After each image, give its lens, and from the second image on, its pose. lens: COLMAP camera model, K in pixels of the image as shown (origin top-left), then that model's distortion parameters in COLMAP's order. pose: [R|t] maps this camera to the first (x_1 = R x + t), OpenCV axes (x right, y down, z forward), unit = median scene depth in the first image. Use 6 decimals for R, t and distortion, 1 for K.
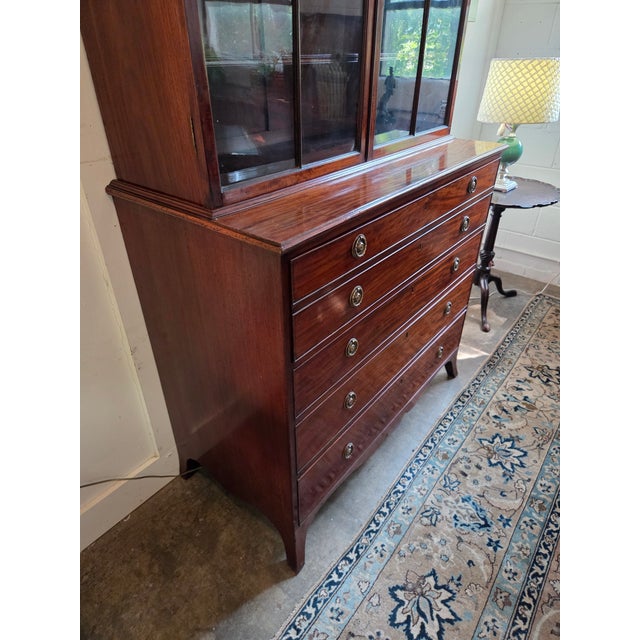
lens RADIAL K [[432.9, 0, 328.0], [0, 432.9, 317.5], [0, 0, 1]] dist [0.070858, -0.060225]
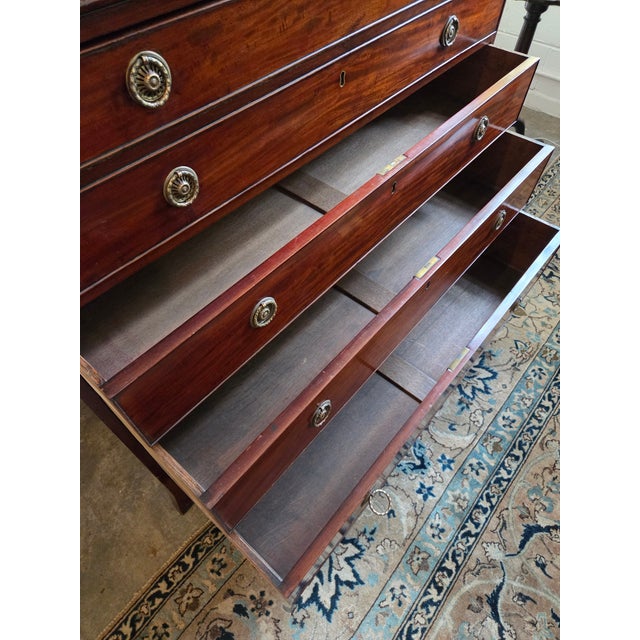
lens RADIAL K [[432.9, 0, 320.1], [0, 432.9, 323.1], [0, 0, 1]] dist [0.070858, -0.060225]
pose [[0.997867, 0.047011, -0.045288, 0.200193], [-0.027222, 0.930271, 0.365861, -0.070897], [0.059330, -0.363848, 0.929567, 0.338303]]
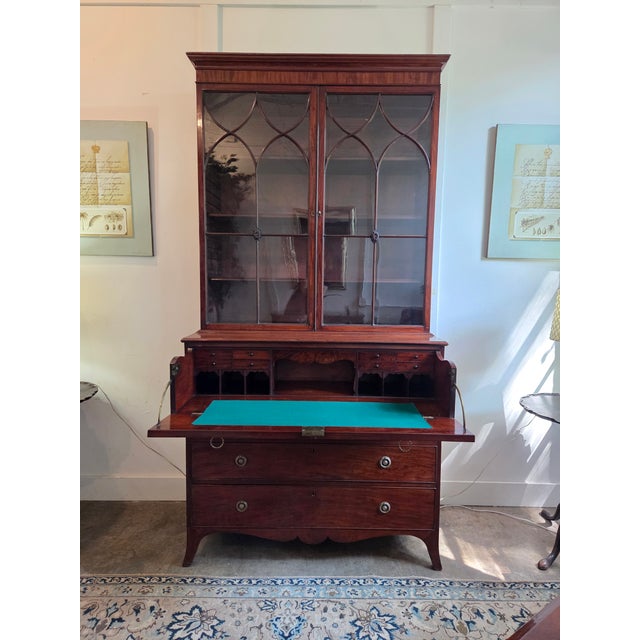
lens RADIAL K [[432.9, 0, 320.9], [0, 432.9, 316.3], [0, 0, 1]] dist [0.070858, -0.060225]
pose [[0.609408, 0.069294, -0.789823, 1.275692], [-0.425065, 0.869467, -0.251688, 0.007766], [0.669284, 0.489107, 0.559314, 0.036631]]
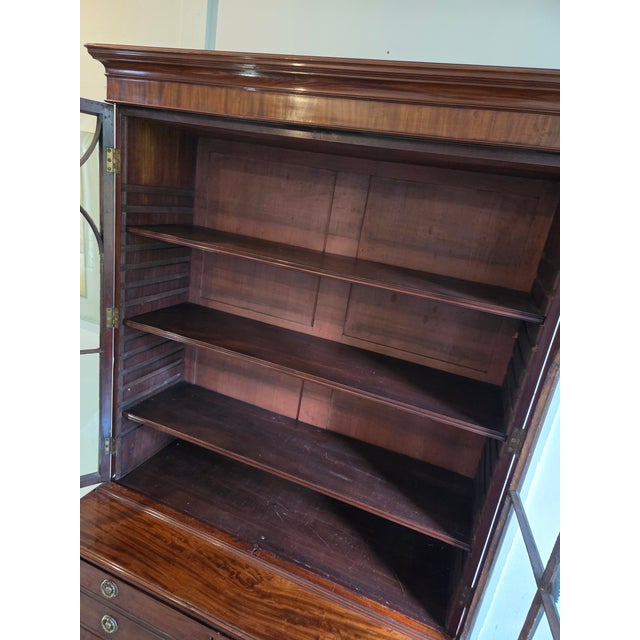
lens RADIAL K [[432.9, 0, 317.0], [0, 432.9, 322.2], [0, 0, 1]] dist [0.070858, -0.060225]
pose [[0.277104, 0.314245, -0.907999, 0.774435], [-0.624044, 0.777425, 0.078609, -0.831417], [0.730604, 0.544849, 0.411531, 0.356699]]
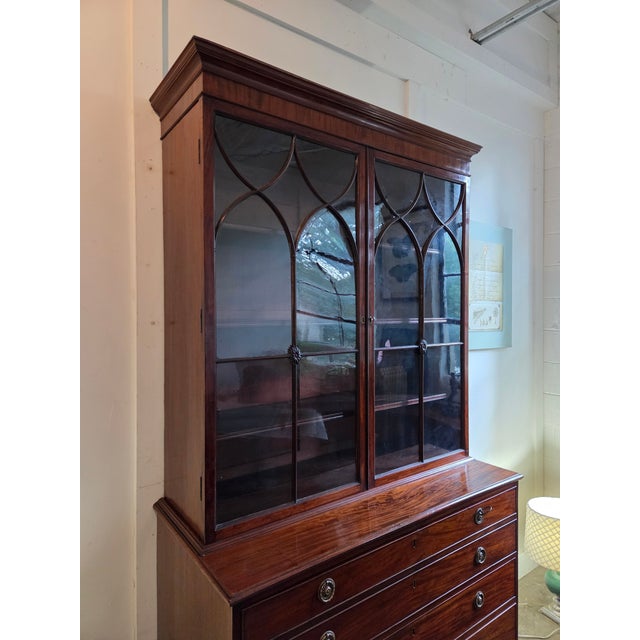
lens RADIAL K [[432.9, 0, 327.7], [0, 432.9, 315.9], [0, 0, 1]] dist [0.070858, -0.060225]
pose [[0.965492, -0.009709, -0.260252, 0.259807], [-0.127514, 0.853704, -0.504906, -0.135955], [0.227080, 0.520668, 0.823006, -0.193339]]
